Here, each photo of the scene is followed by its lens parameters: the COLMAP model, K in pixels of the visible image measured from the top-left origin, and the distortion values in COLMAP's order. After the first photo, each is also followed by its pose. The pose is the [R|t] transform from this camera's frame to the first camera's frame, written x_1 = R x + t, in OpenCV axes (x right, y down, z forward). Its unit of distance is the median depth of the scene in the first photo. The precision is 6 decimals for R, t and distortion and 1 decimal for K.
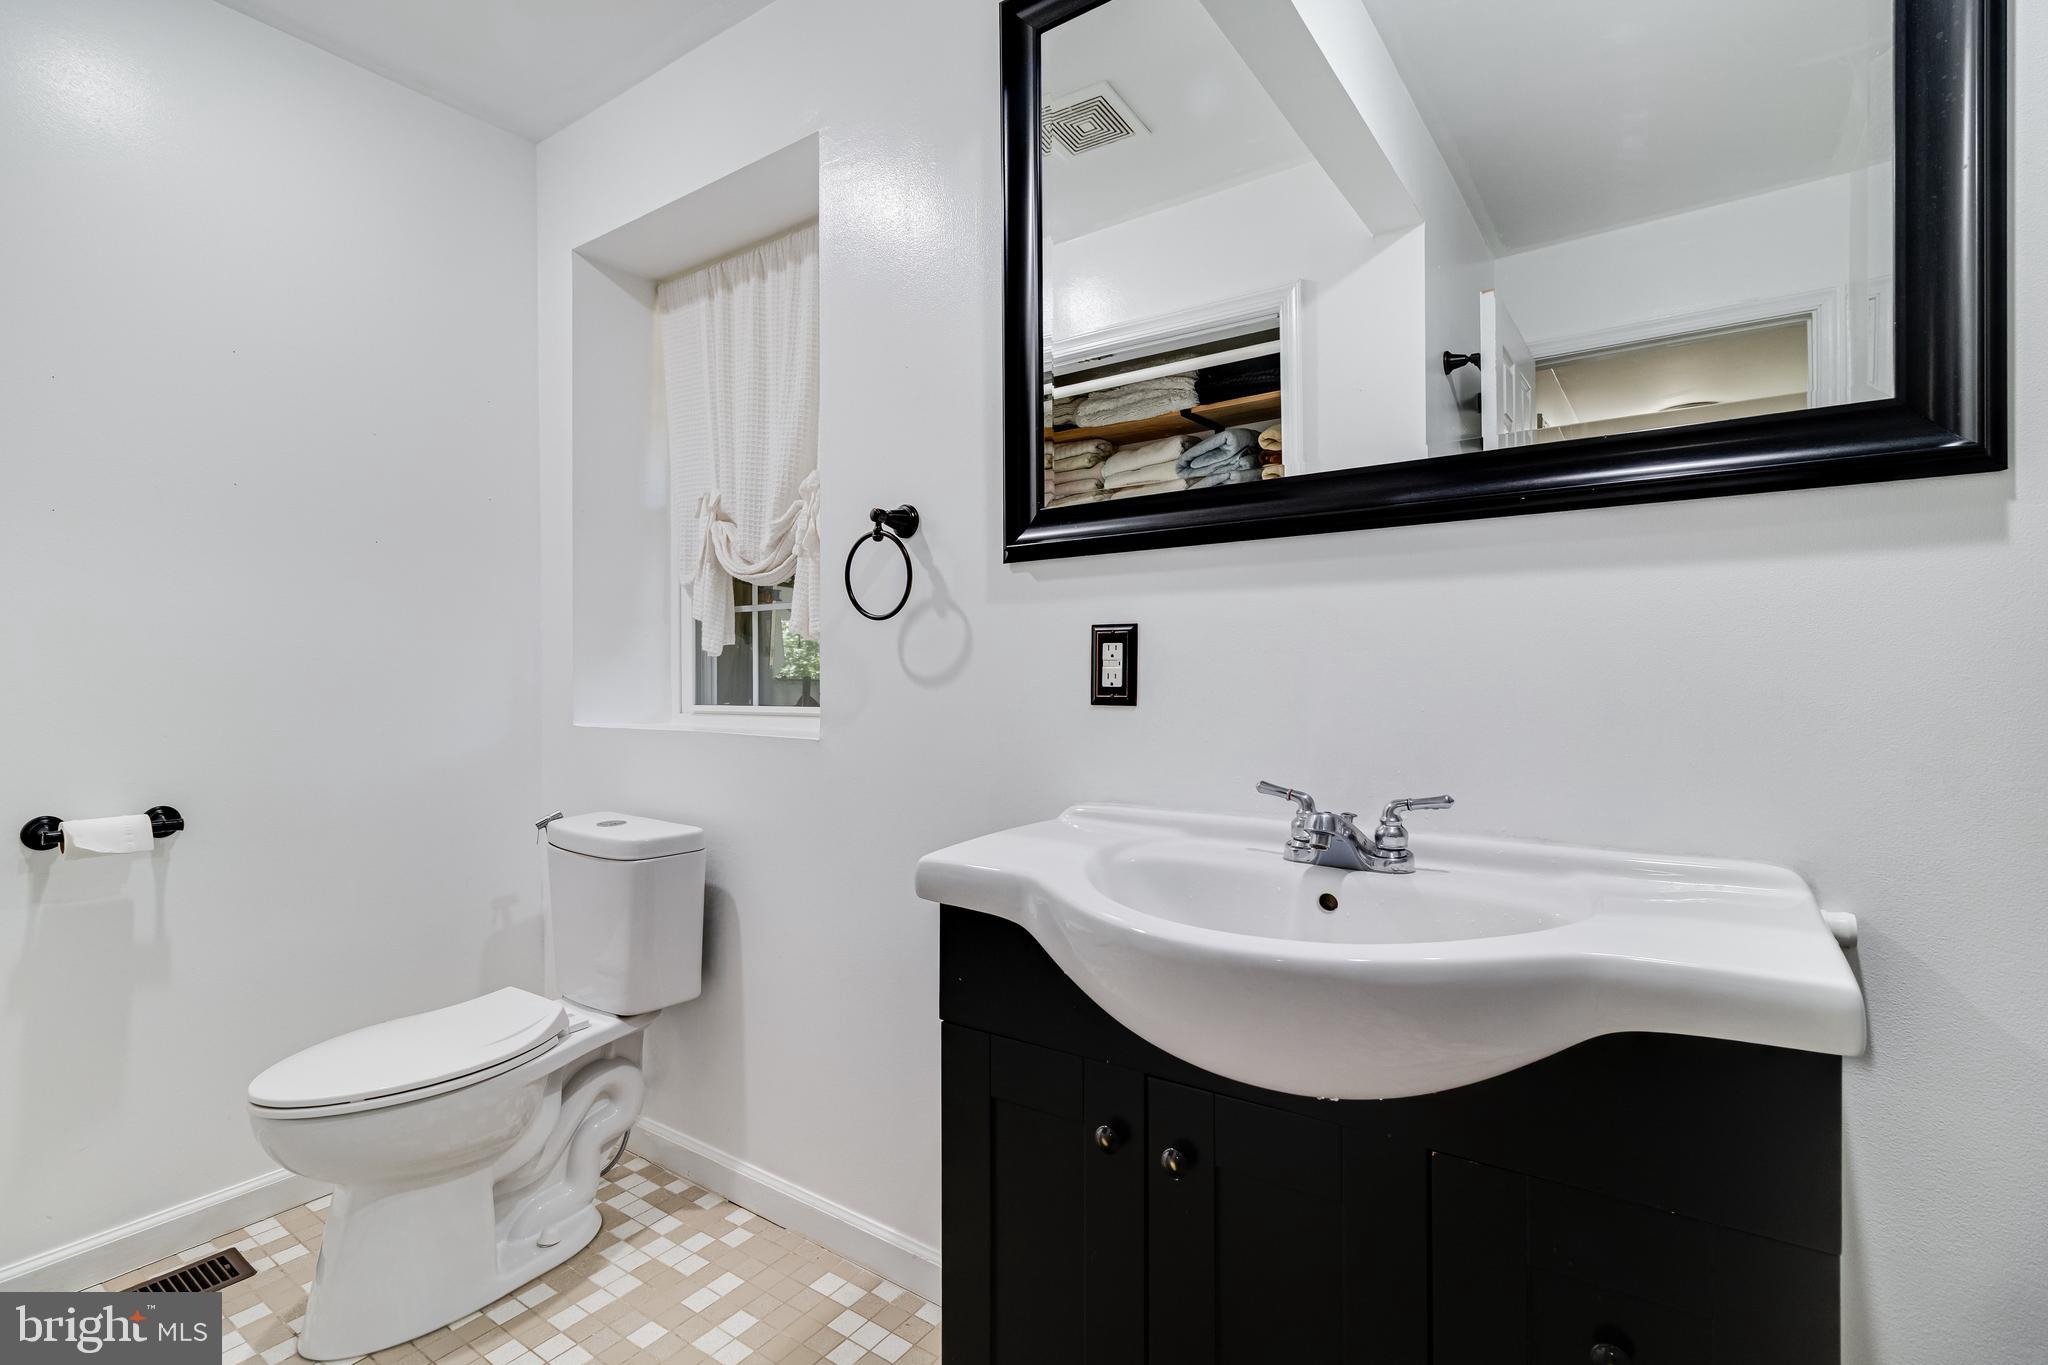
lens RADIAL K [[949.8, 0, 1034.0], [0, 949.8, 667.2], [0, 0, 1]] dist [0.004670, -0.000256]
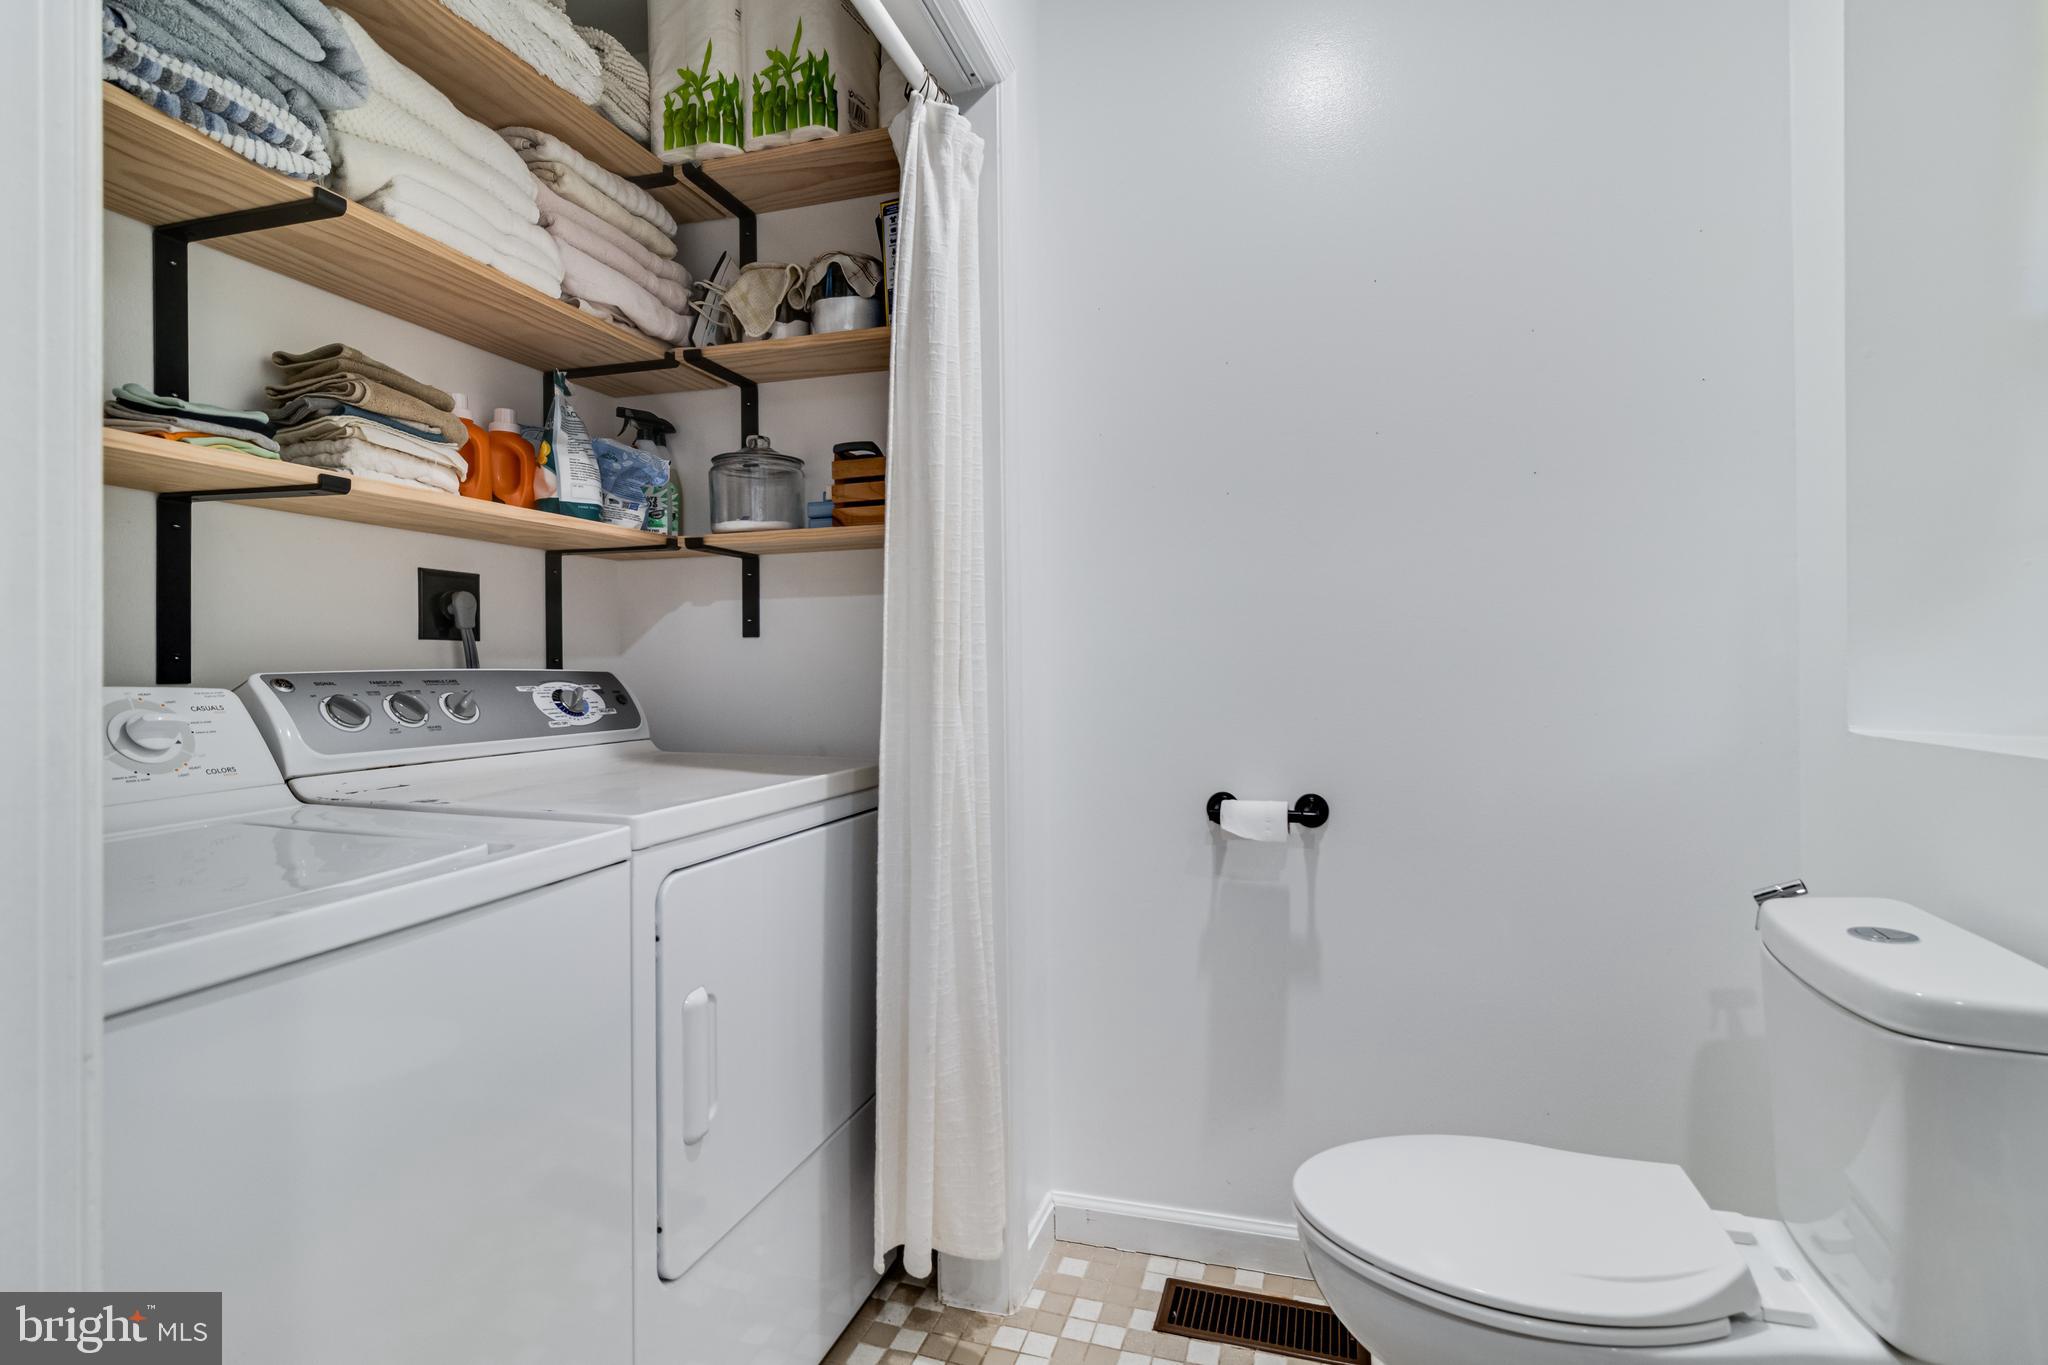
lens RADIAL K [[949.8, 0, 1034.0], [0, 949.8, 667.2], [0, 0, 1]] dist [0.004670, -0.000256]
pose [[0.301663, -0.001427, -0.953414, -0.104157], [0.023151, 0.999715, 0.005829, 0.008127], [0.953134, -0.023831, 0.301610, 0.463830]]
